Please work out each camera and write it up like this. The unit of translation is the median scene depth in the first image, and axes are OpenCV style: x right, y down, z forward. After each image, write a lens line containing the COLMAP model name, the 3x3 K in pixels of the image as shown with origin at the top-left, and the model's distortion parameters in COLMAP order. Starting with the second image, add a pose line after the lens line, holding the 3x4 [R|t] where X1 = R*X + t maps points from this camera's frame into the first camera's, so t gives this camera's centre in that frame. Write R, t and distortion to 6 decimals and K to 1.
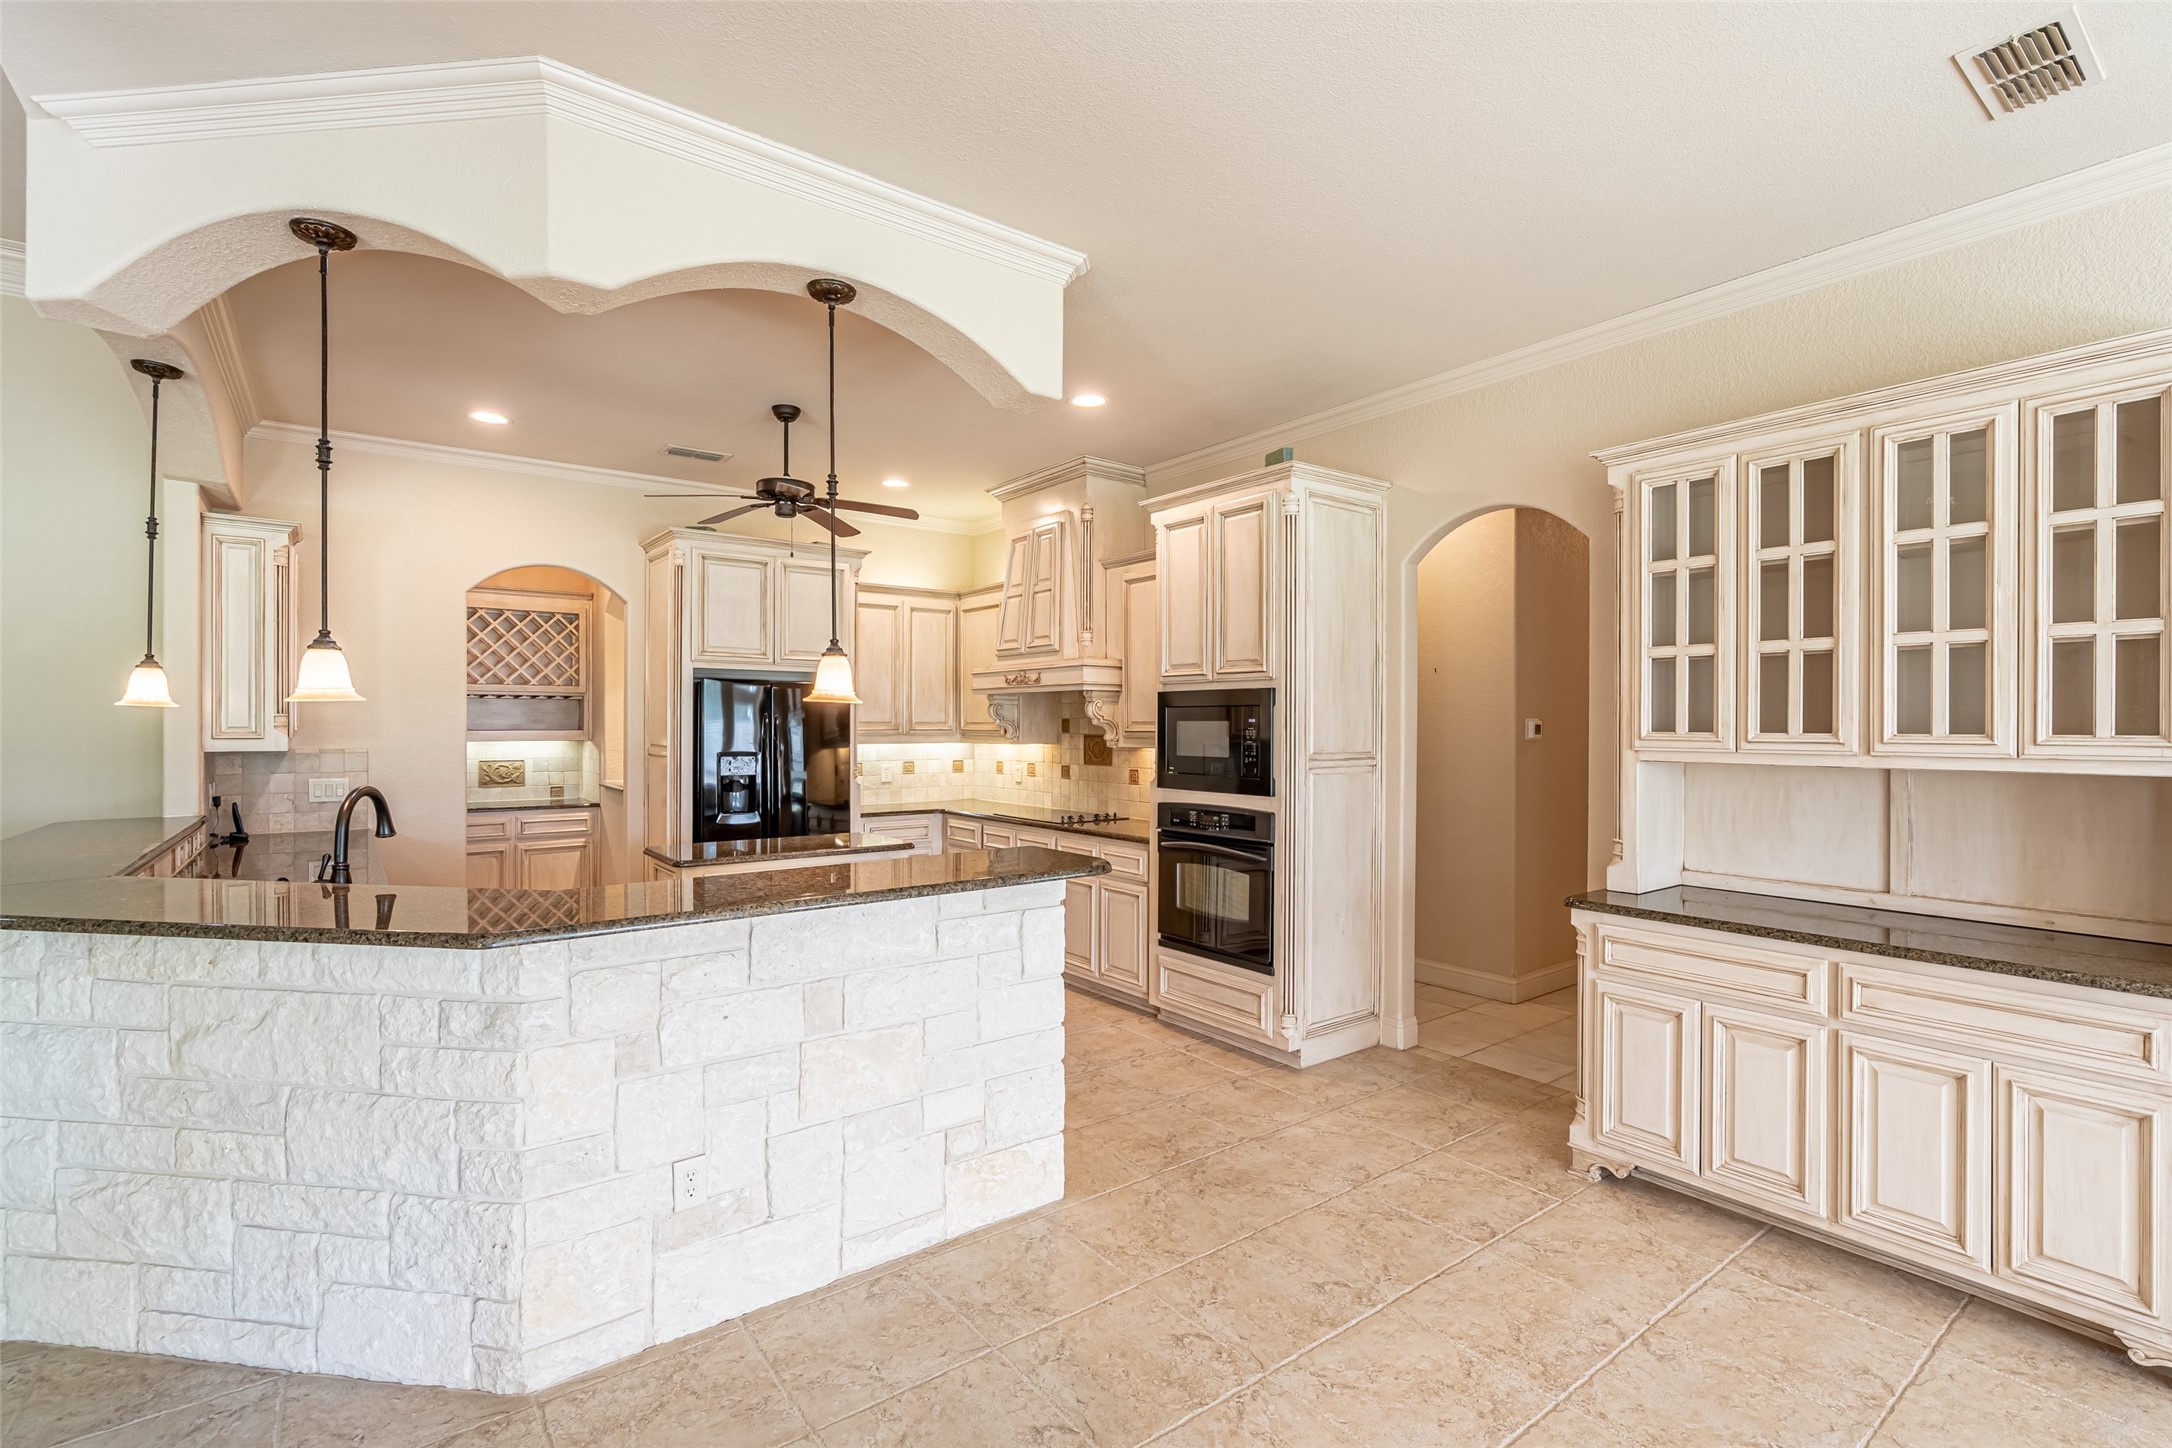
lens RADIAL K [[983.1, 0, 1087.0], [0, 983.1, 725.6], [0, 0, 1]] dist [-0.005202, 0.001908]
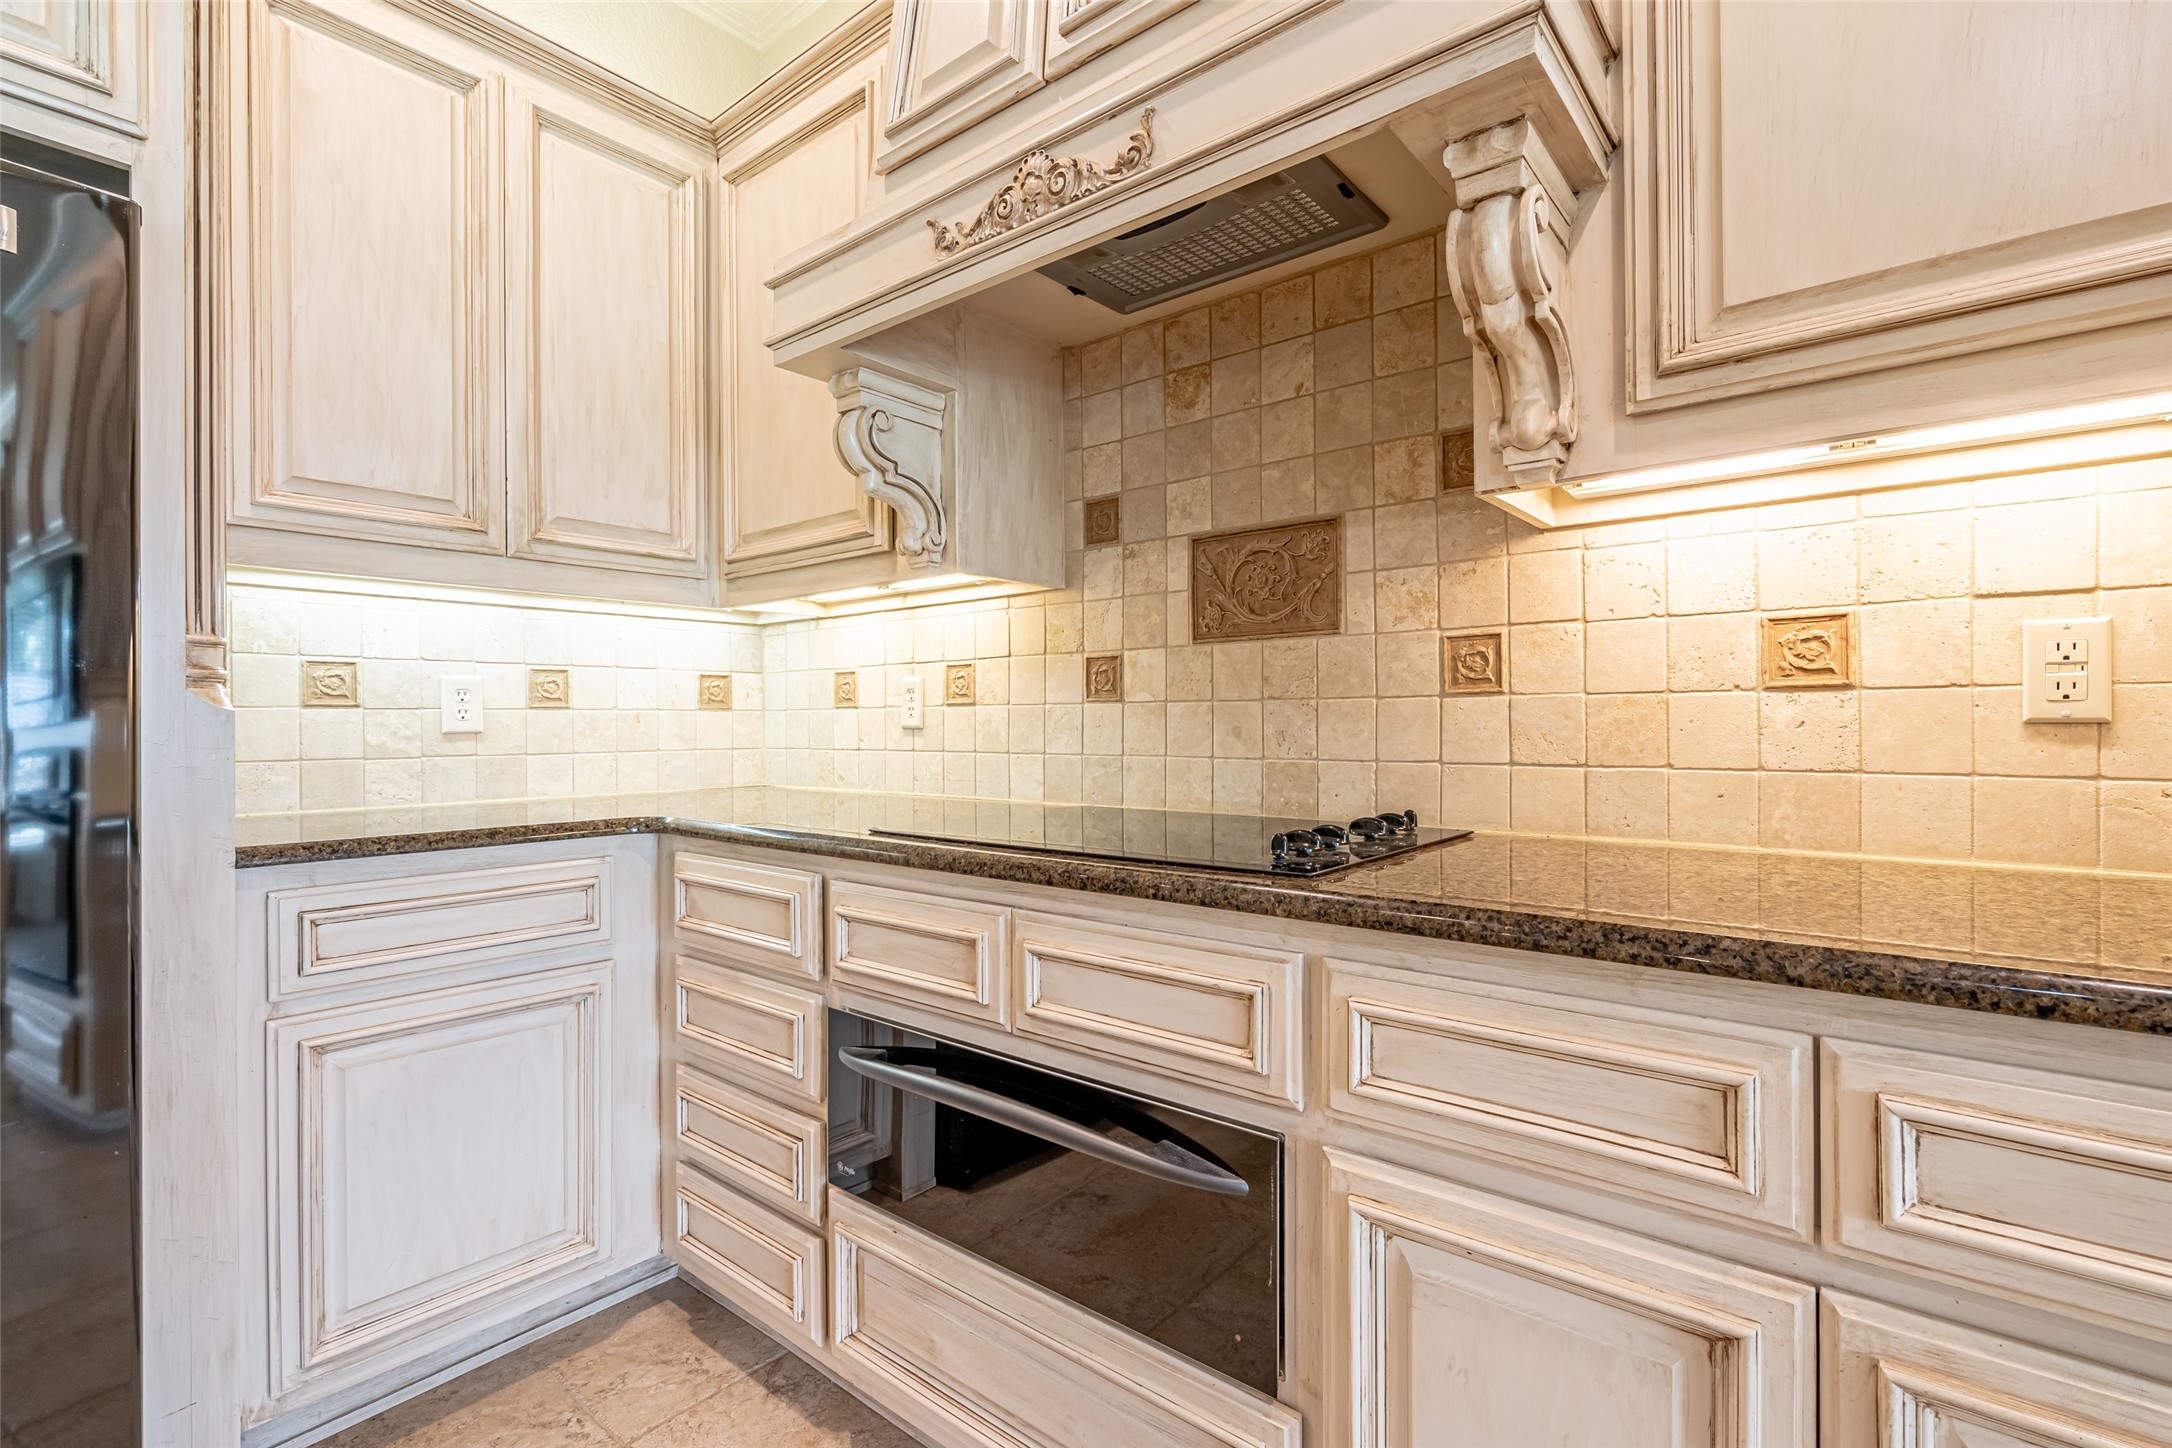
lens RADIAL K [[983.1, 0, 1087.0], [0, 983.1, 725.6], [0, 0, 1]] dist [-0.005202, 0.001908]
pose [[0.973294, -0.008094, 0.229420, -0.138353], [0.008193, 0.999966, 0.000523, 0.089776], [-0.229416, 0.001370, 0.973327, 1.052847]]
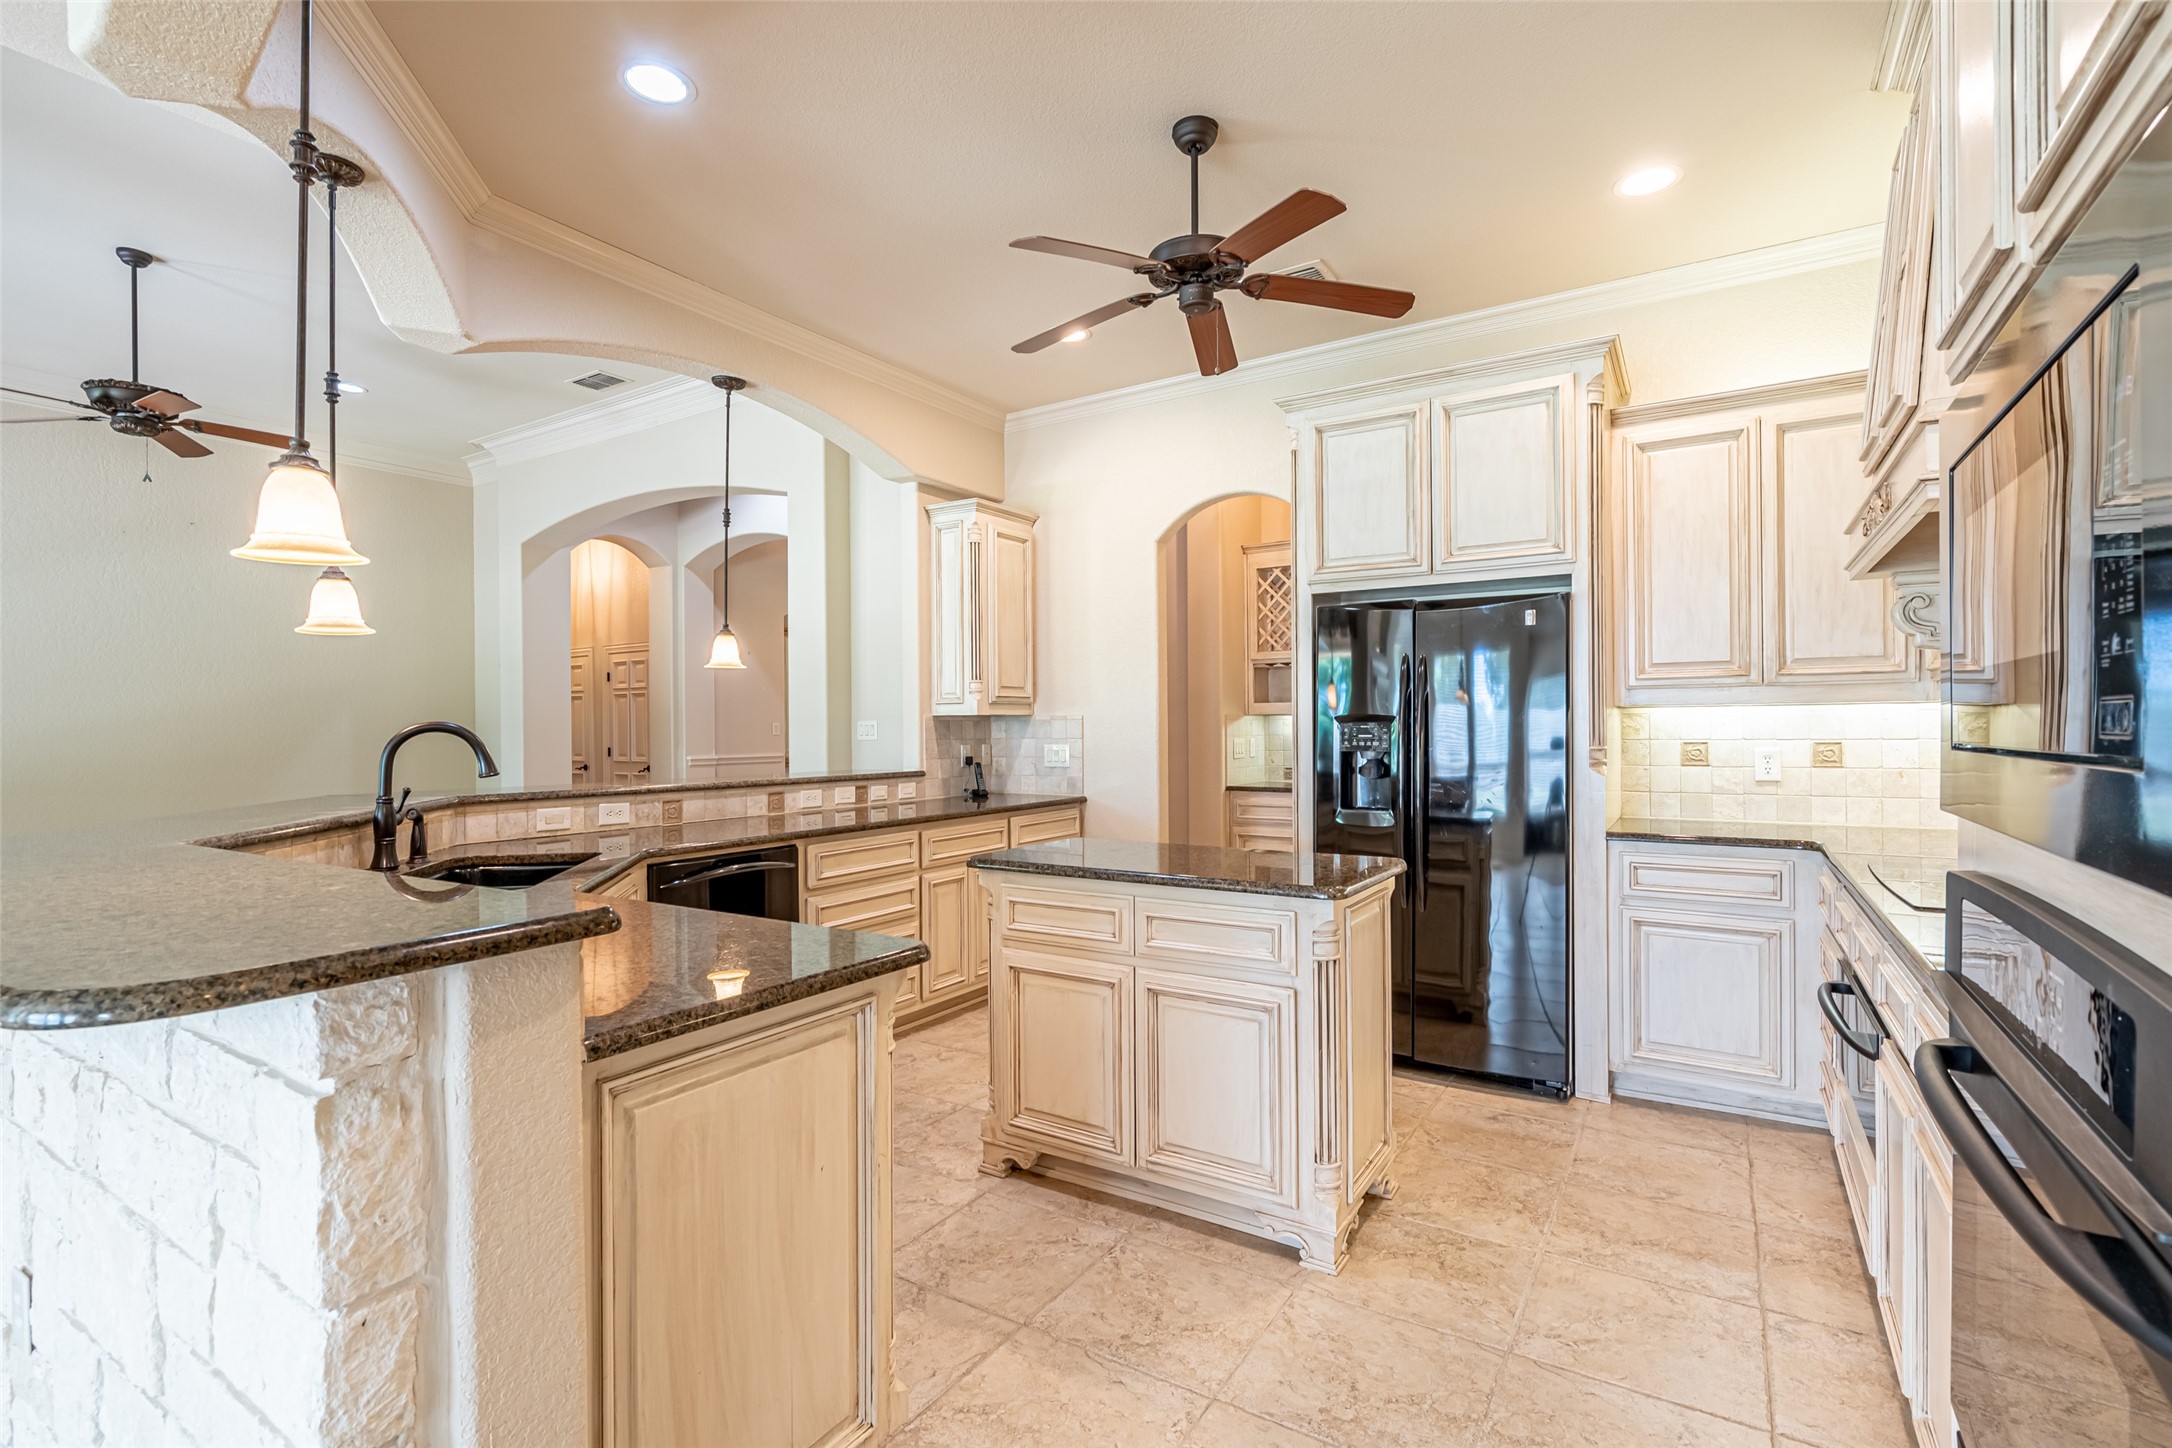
lens RADIAL K [[993.0, 0, 1091.0], [0, 993.0, 726.0], [0, 0, 1]] dist [-0.011059, 0.005470]
pose [[0.347609, -0.006165, -0.937619, 0.249227], [0.006292, 0.999971, -0.004242, 0.045342], [0.937618, -0.004425, 0.347638, 0.774010]]
